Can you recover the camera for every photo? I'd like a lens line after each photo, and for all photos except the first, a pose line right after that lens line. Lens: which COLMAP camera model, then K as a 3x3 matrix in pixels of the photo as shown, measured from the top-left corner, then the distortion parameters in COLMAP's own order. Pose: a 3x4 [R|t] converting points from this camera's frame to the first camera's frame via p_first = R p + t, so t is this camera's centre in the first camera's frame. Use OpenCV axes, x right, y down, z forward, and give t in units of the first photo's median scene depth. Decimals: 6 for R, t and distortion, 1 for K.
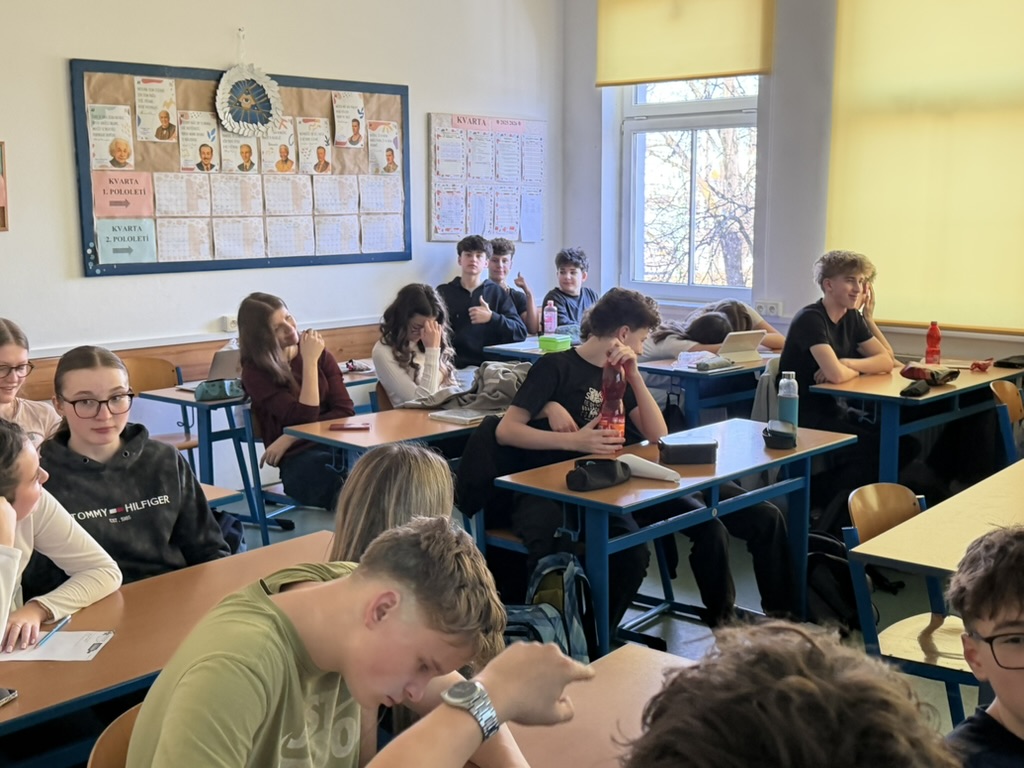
lens RADIAL K [[1237.1, 0, 512.2], [0, 1237.1, 384.2], [0, 0, 1]] dist [0.148430, 0.000000]
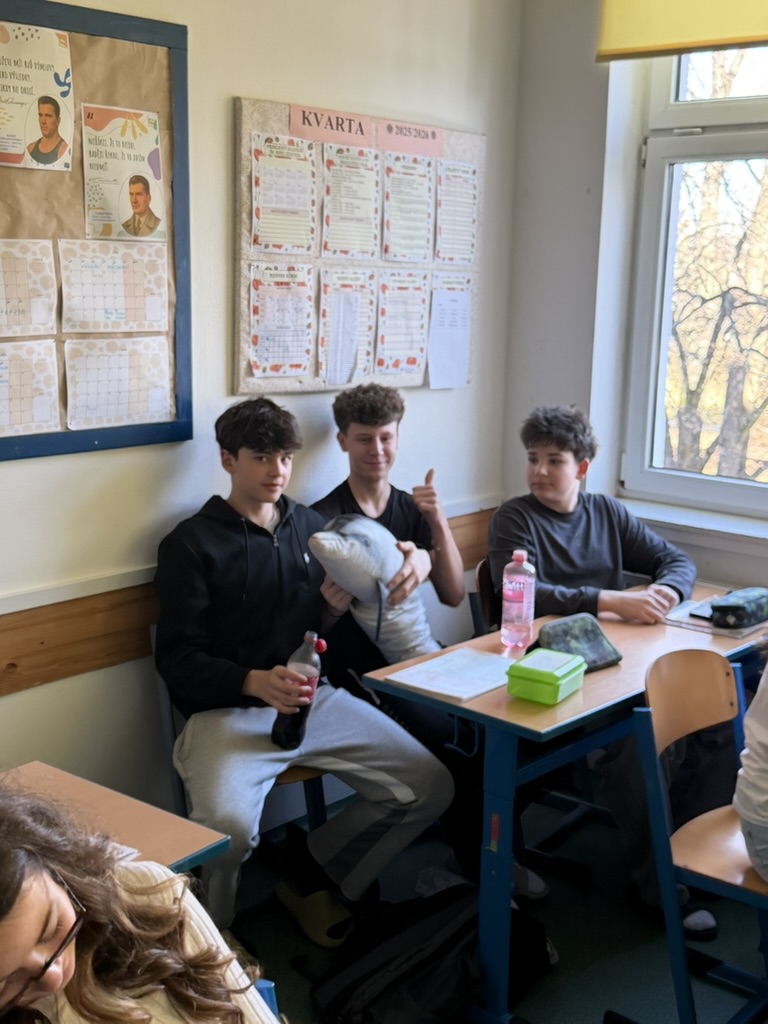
lens RADIAL K [[1377.2, 0, 385.5], [0, 1377.2, 510.8], [0, 0, 1]] dist [0.120312, 0.000000]
pose [[0.999106, 0.015713, 0.039239, -0.032954], [-0.016686, 0.999559, 0.024581, -0.090658], [-0.038836, -0.025214, 0.998927, 0.529370]]
